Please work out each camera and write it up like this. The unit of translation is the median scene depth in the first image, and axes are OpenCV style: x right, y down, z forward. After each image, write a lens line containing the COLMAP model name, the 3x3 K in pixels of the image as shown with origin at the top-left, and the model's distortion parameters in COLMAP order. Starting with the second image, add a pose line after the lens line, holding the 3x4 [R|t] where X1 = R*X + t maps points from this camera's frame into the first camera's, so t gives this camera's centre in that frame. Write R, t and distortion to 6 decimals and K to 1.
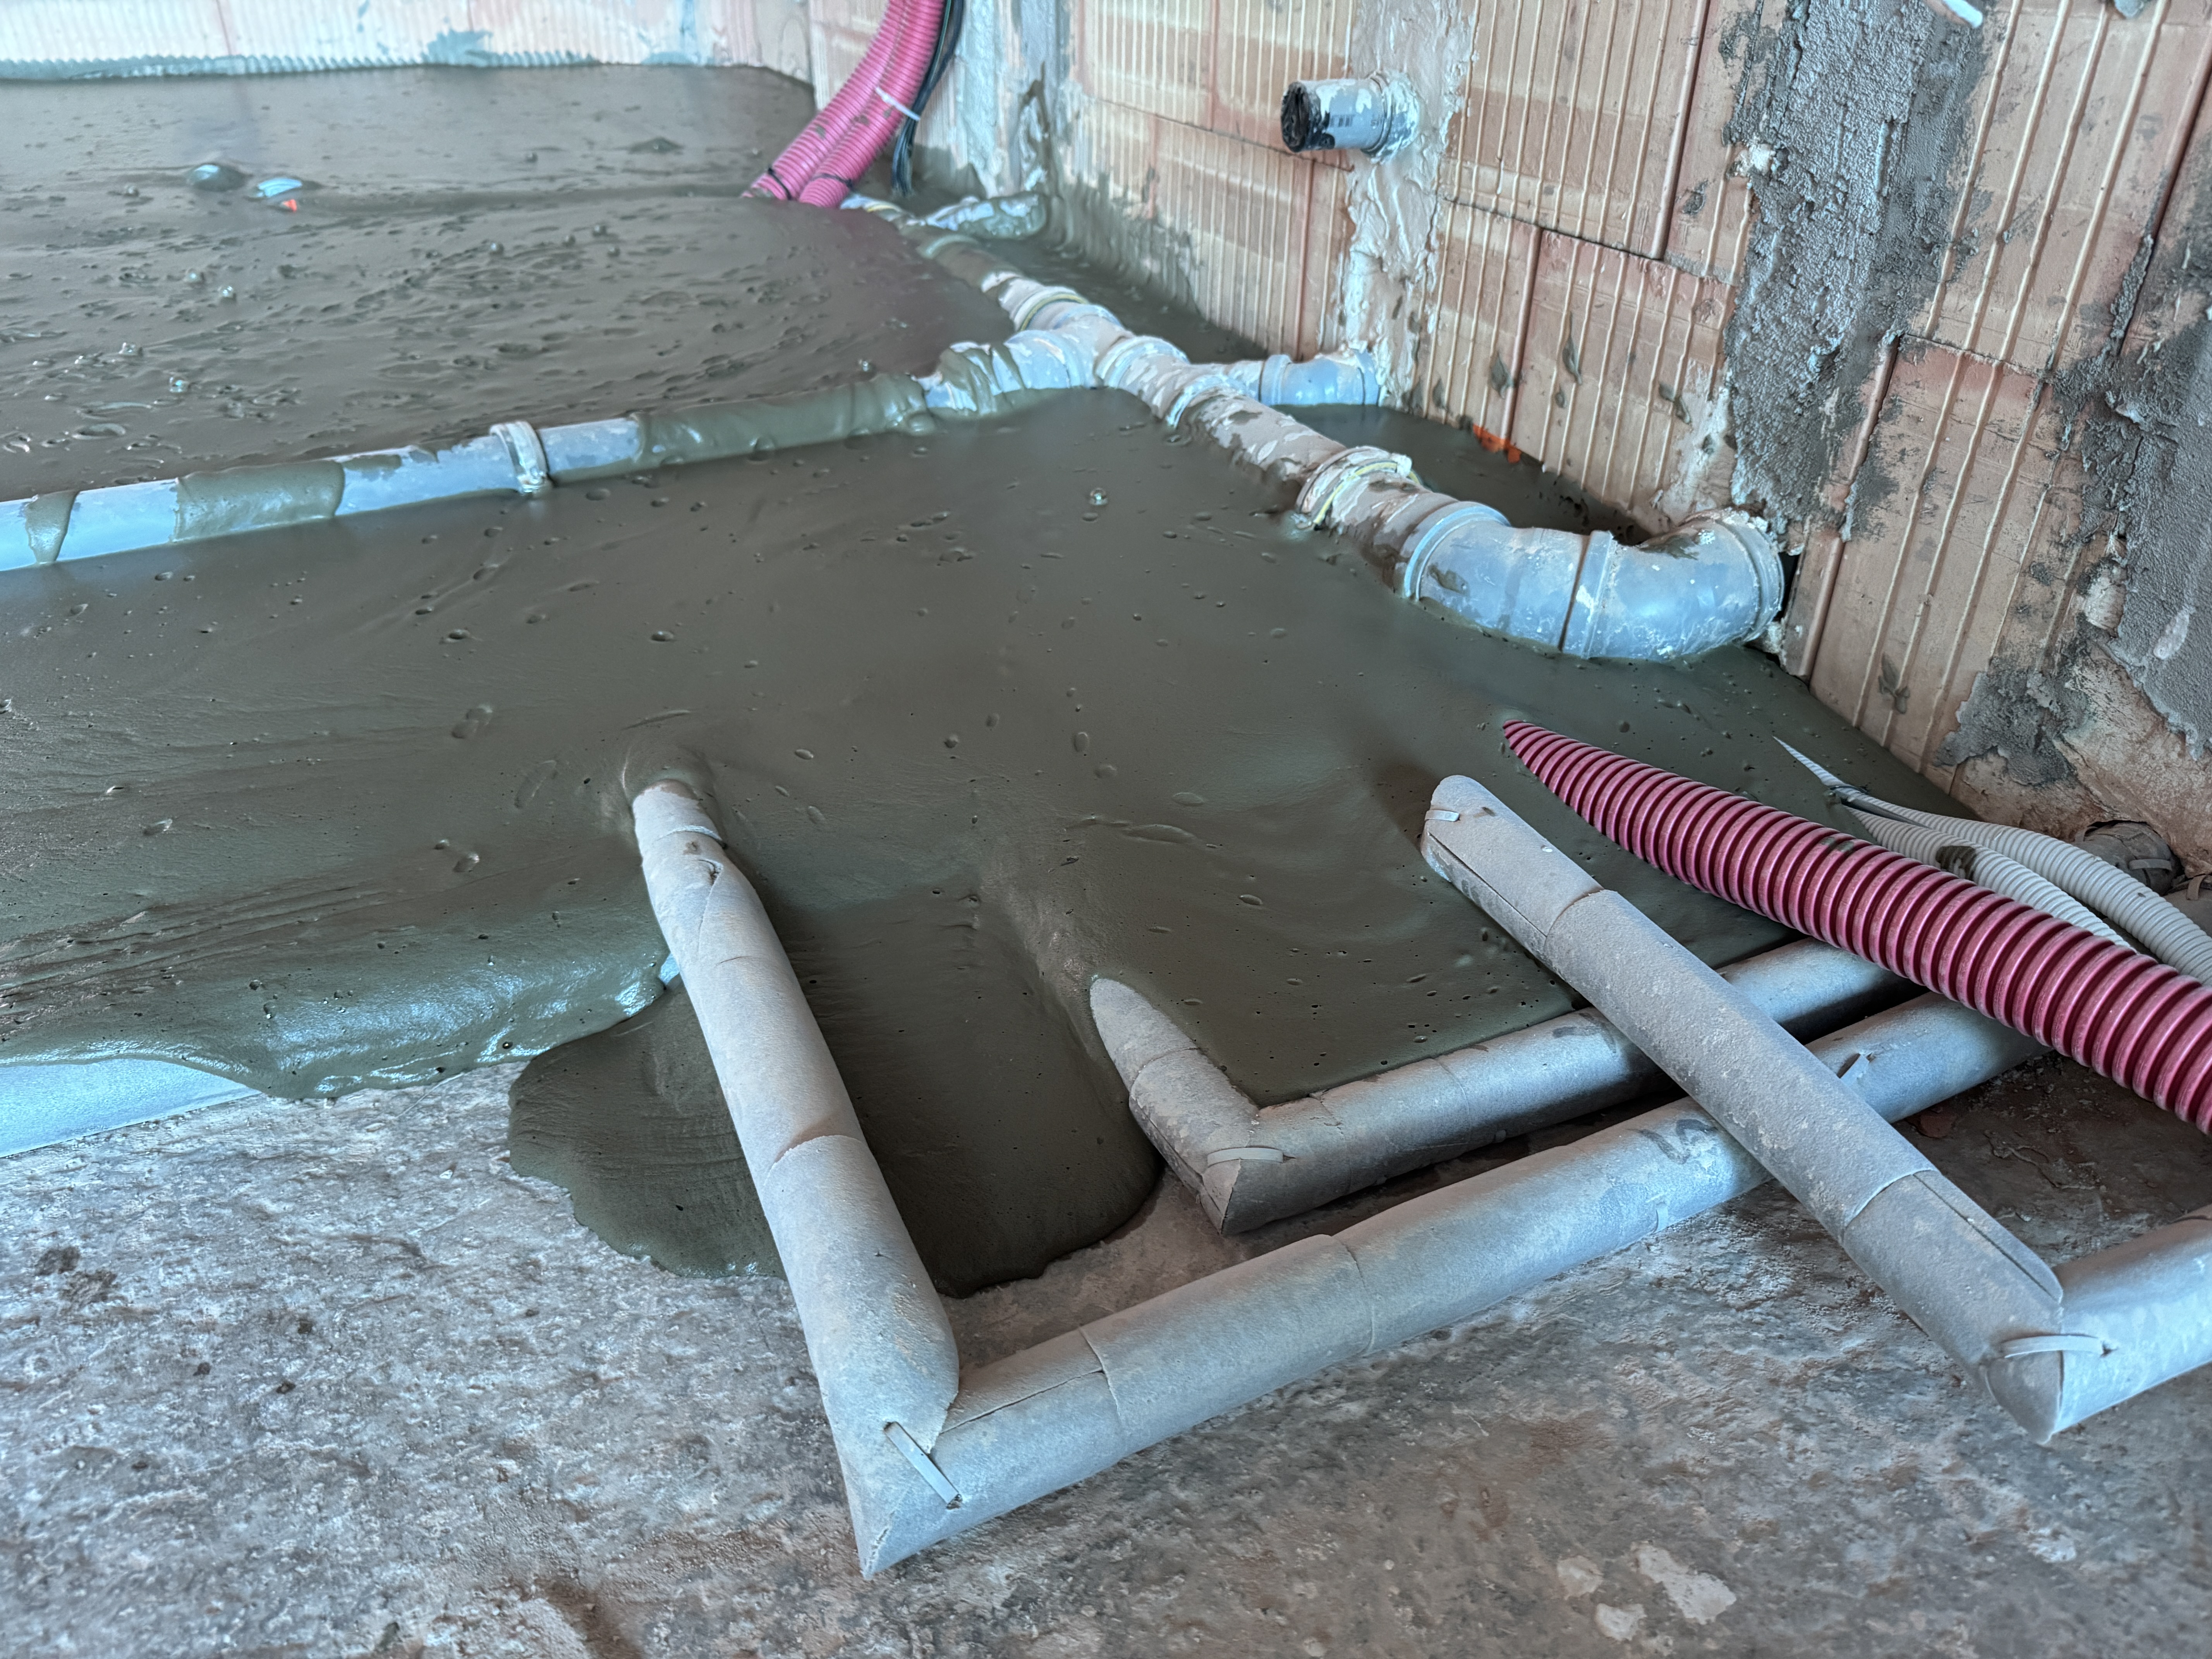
lens RADIAL K [[1609.4, 0, 1079.3], [0, 1609.4, 827.0], [0, 0, 1]] dist [0.028182, -0.029754]
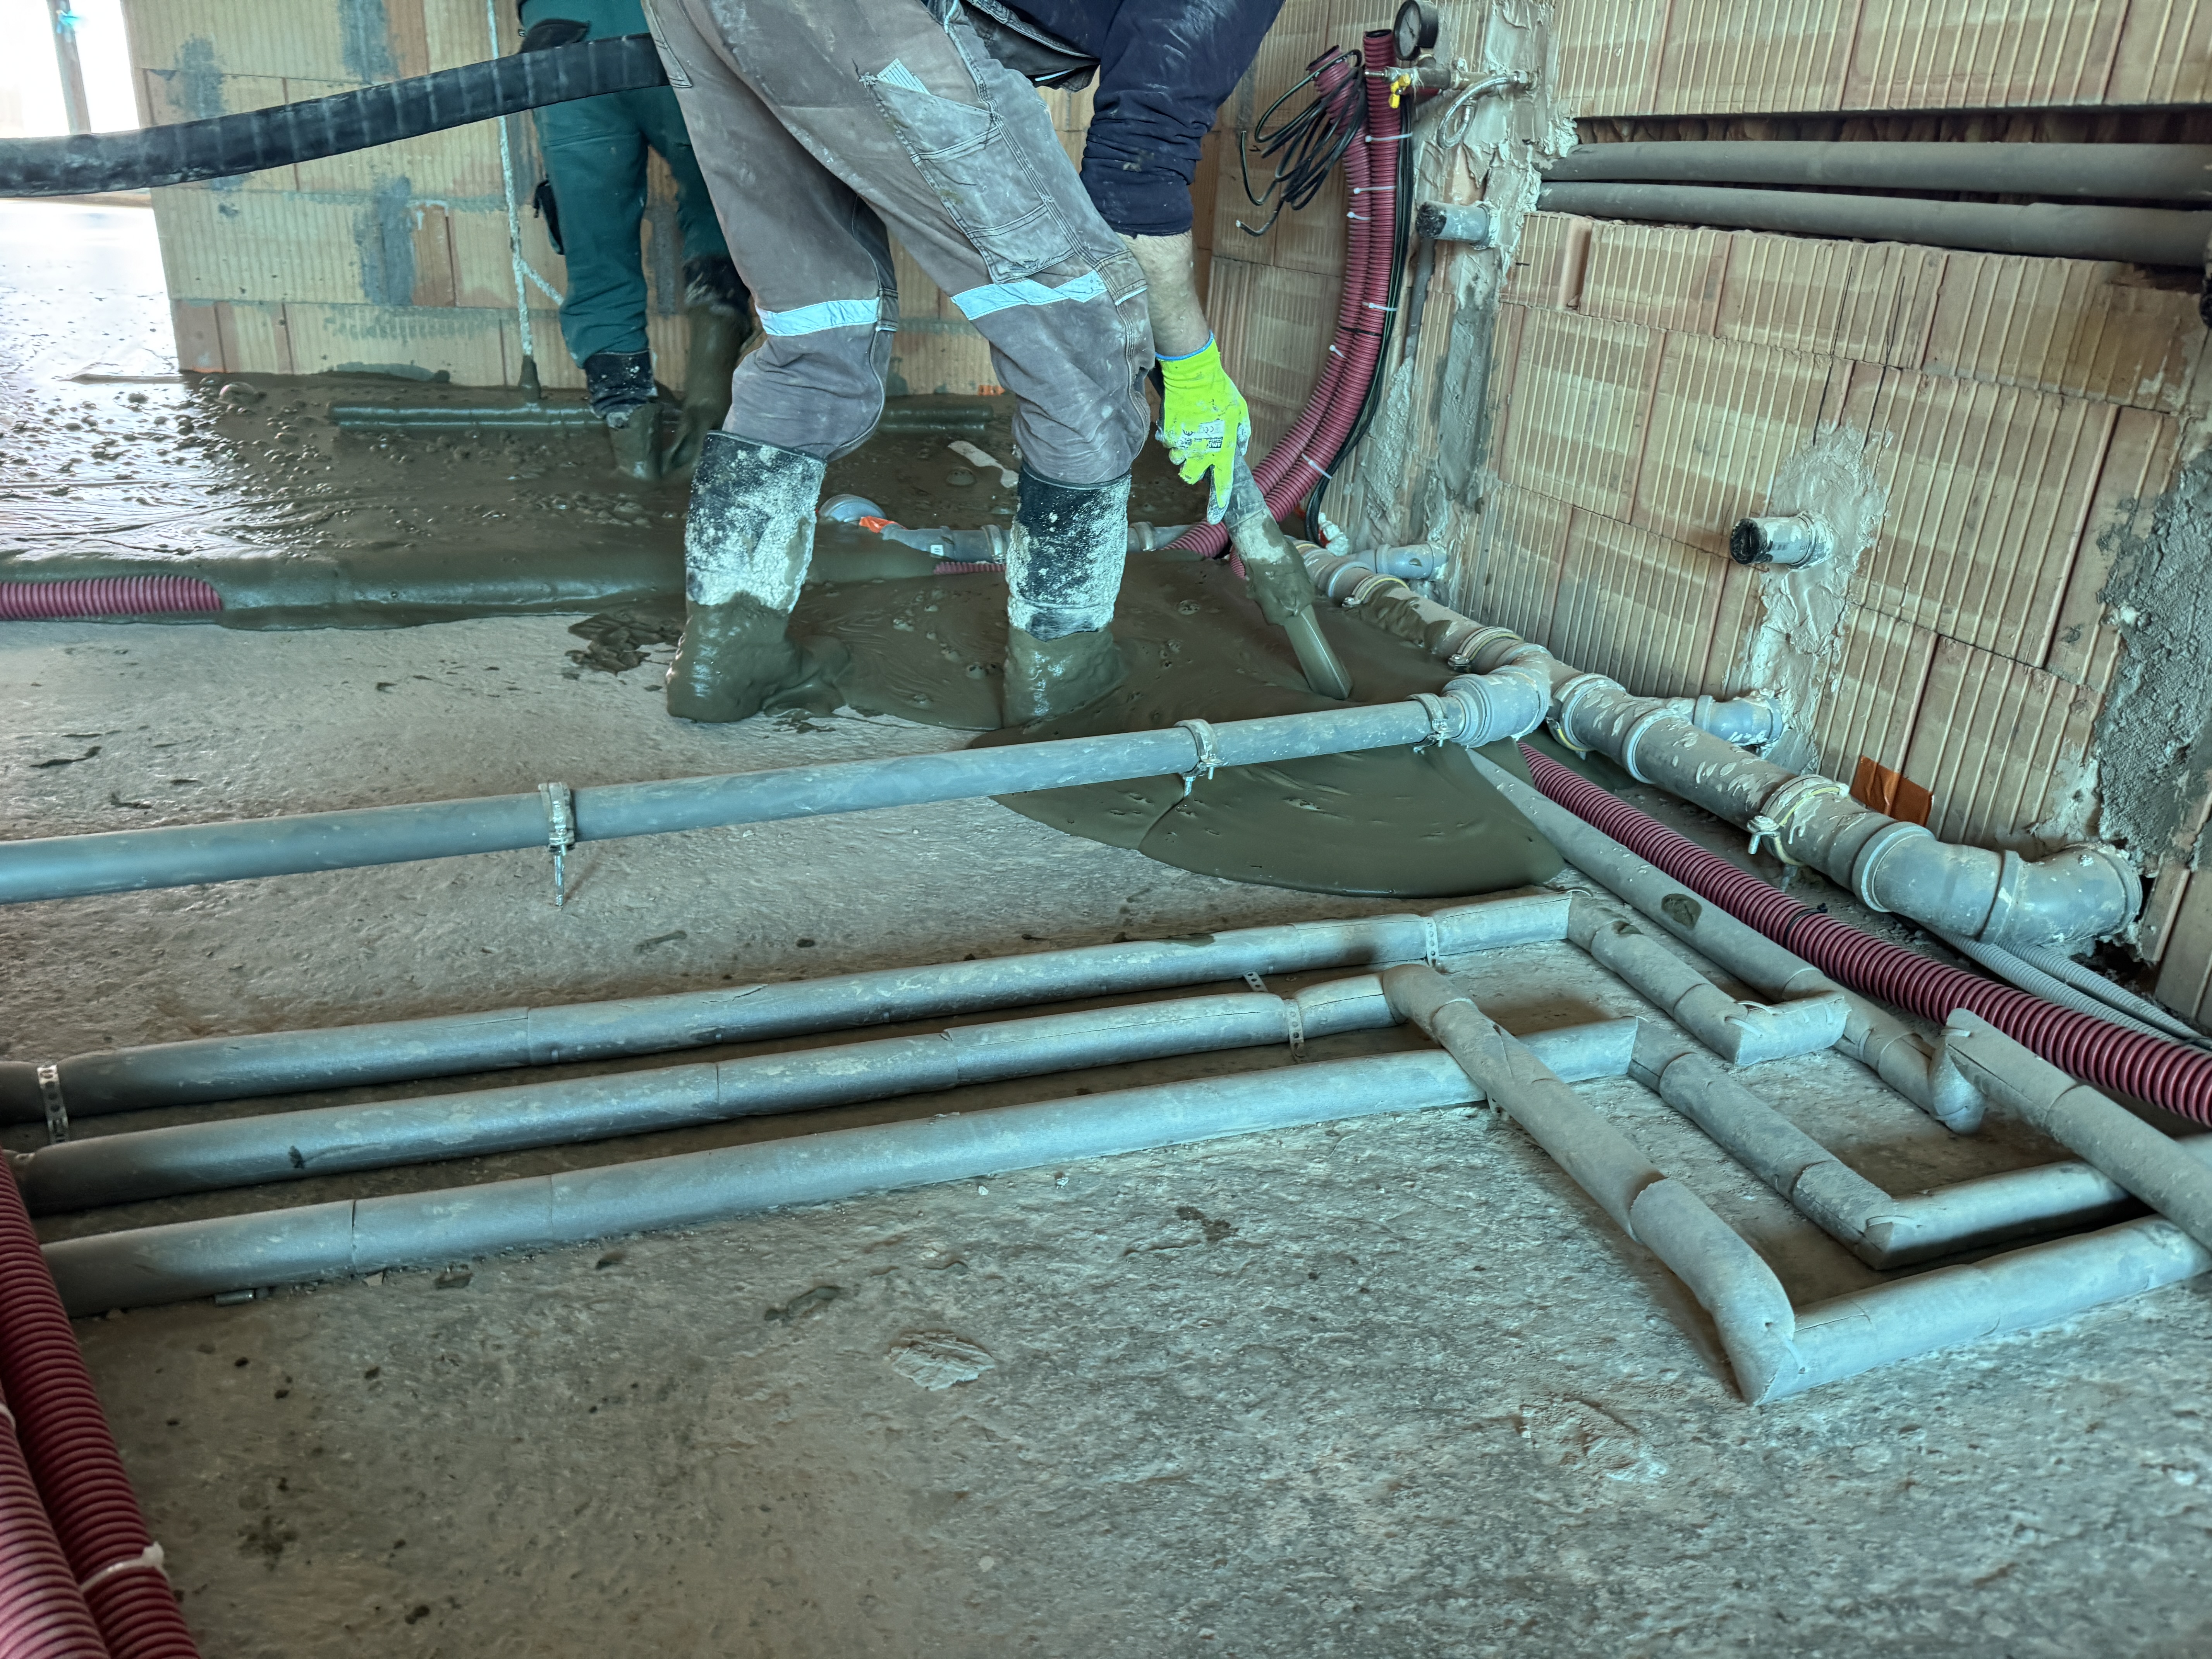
lens RADIAL K [[1583.7, 0, 1070.1], [0, 1583.7, 824.8], [0, 0, 1]] dist [0.029858, -0.028072]
pose [[0.994681, 0.072612, -0.073053, -0.411144], [-0.082233, 0.986912, -0.138718, 0.062091], [0.062024, 0.143987, 0.987634, -0.470473]]
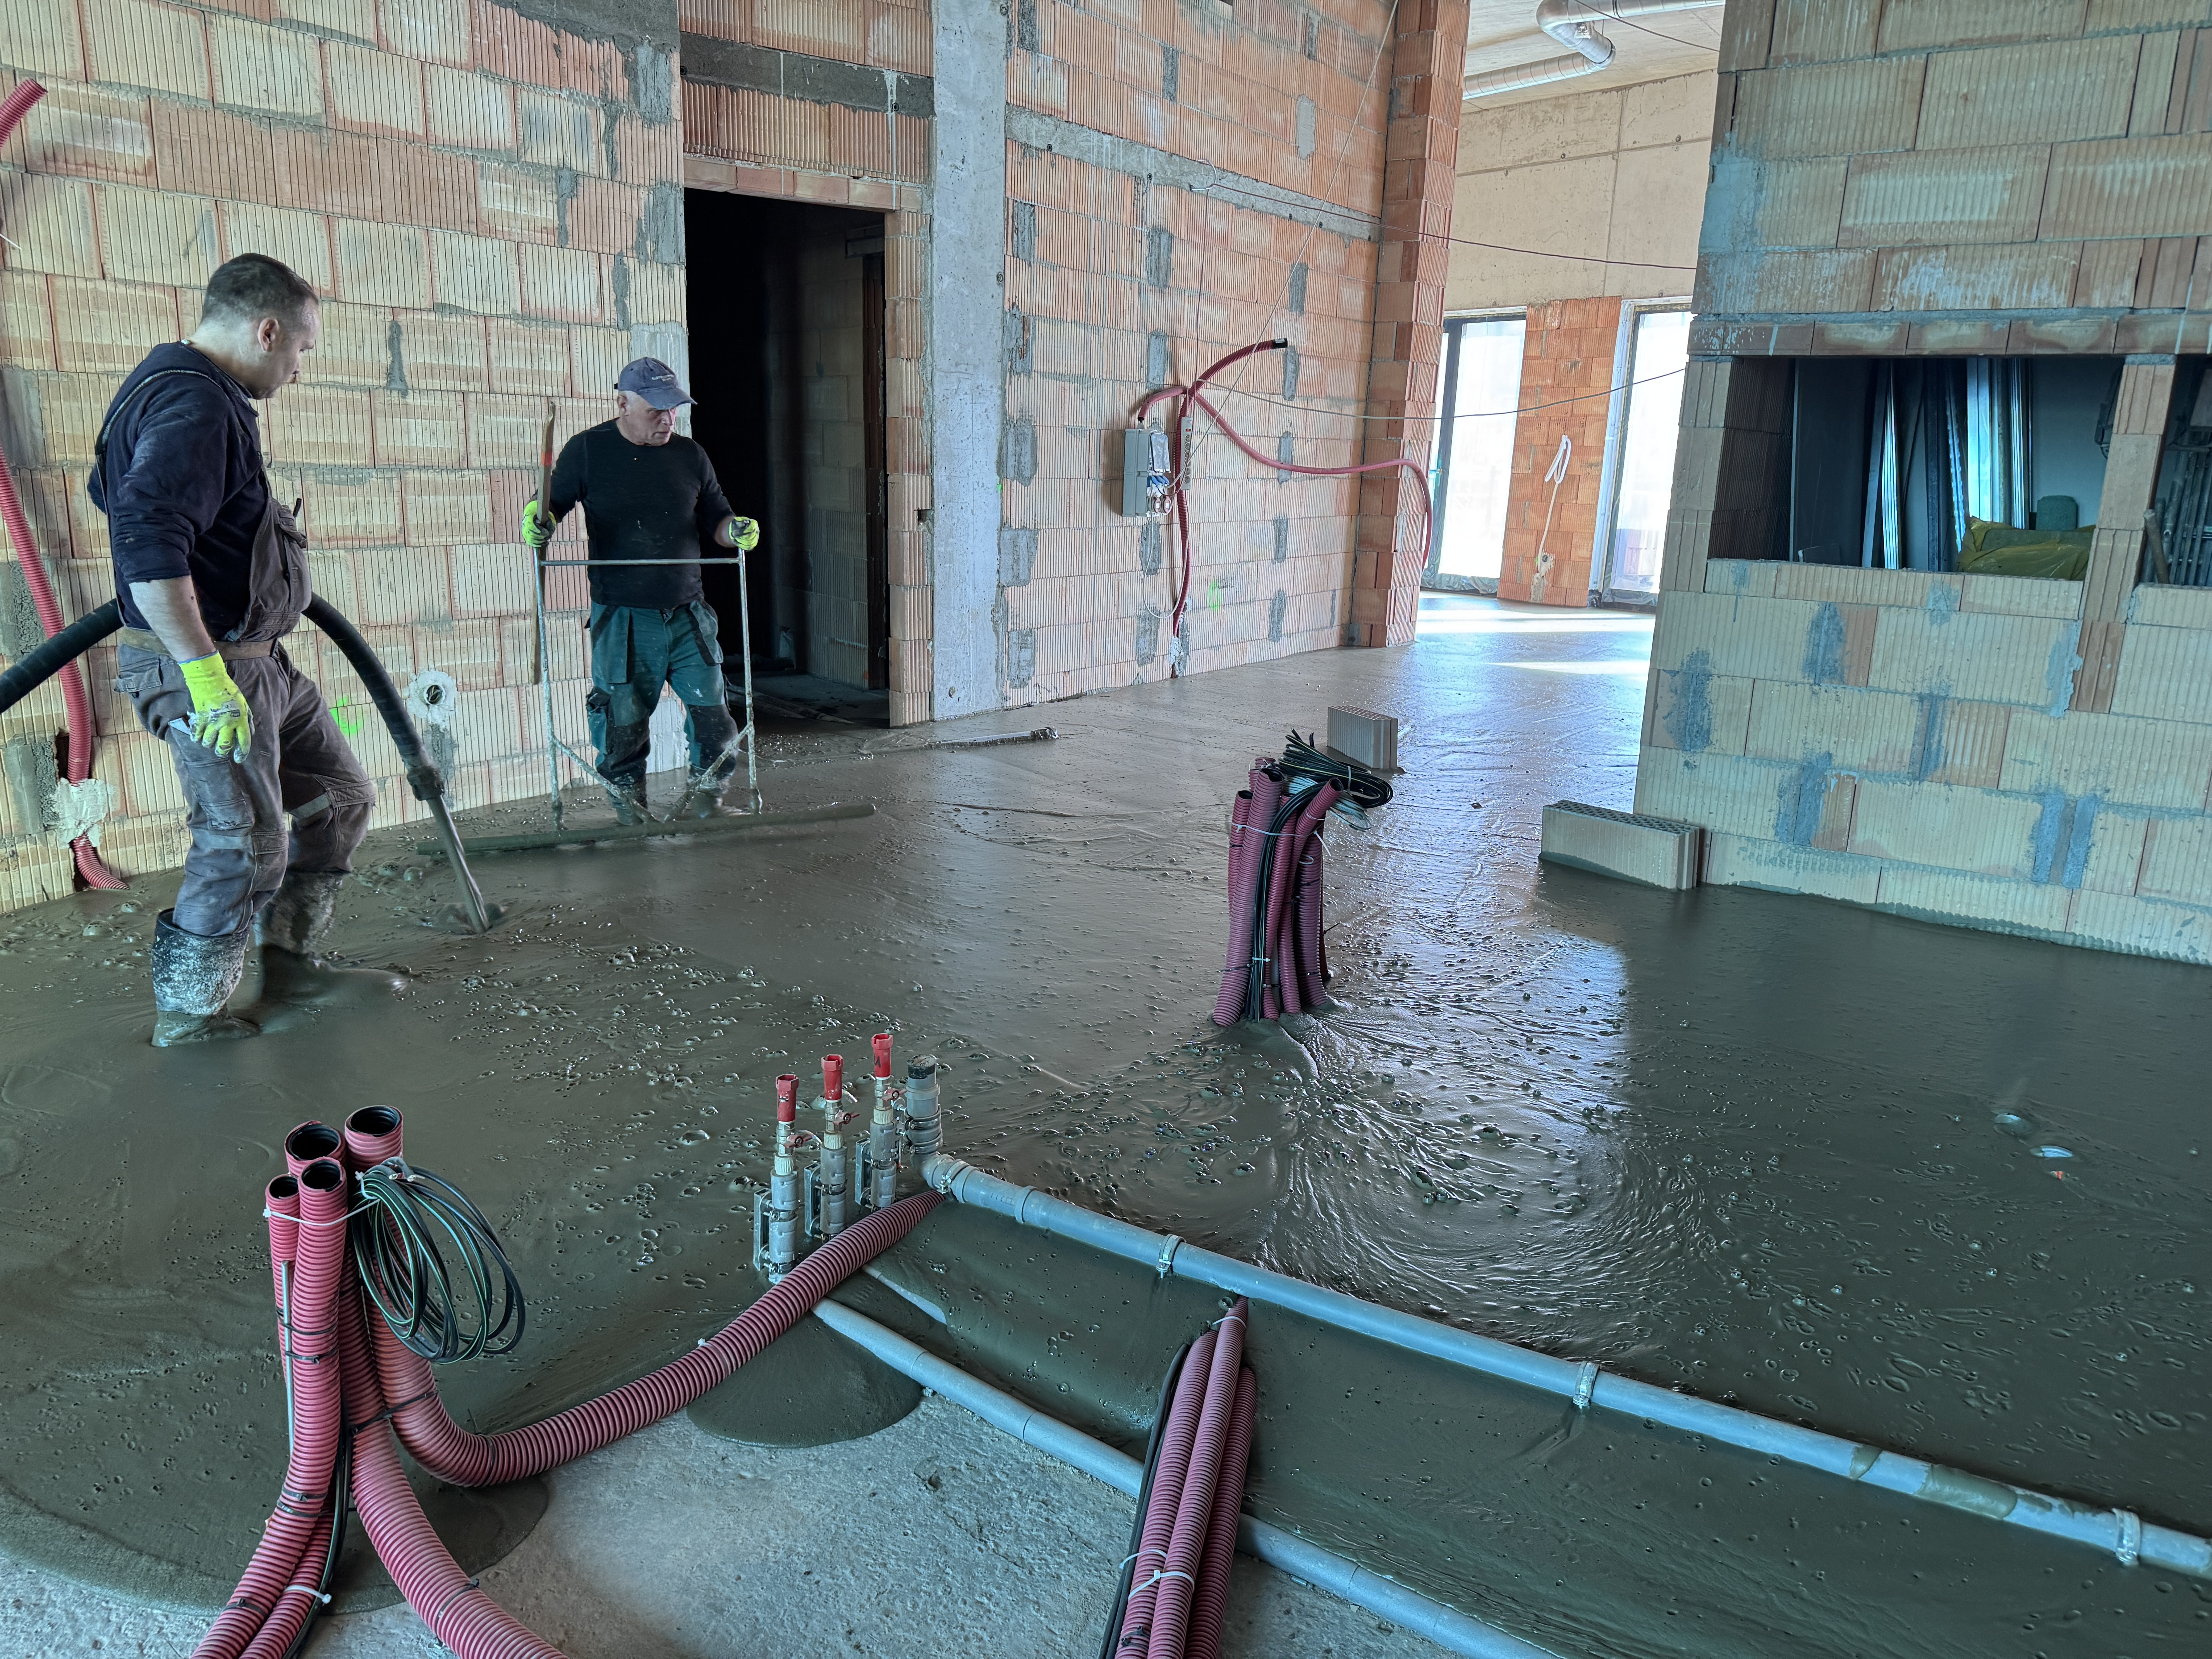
lens RADIAL K [[1547.8, 0, 1086.6], [0, 1547.8, 828.8], [0, 0, 1]] dist [0.159005, -0.306681]
pose [[0.533225, 0.203191, -0.821209, 0.347606], [-0.442257, 0.894468, -0.065848, -0.334255], [0.721165, 0.398297, 0.566816, -1.219444]]
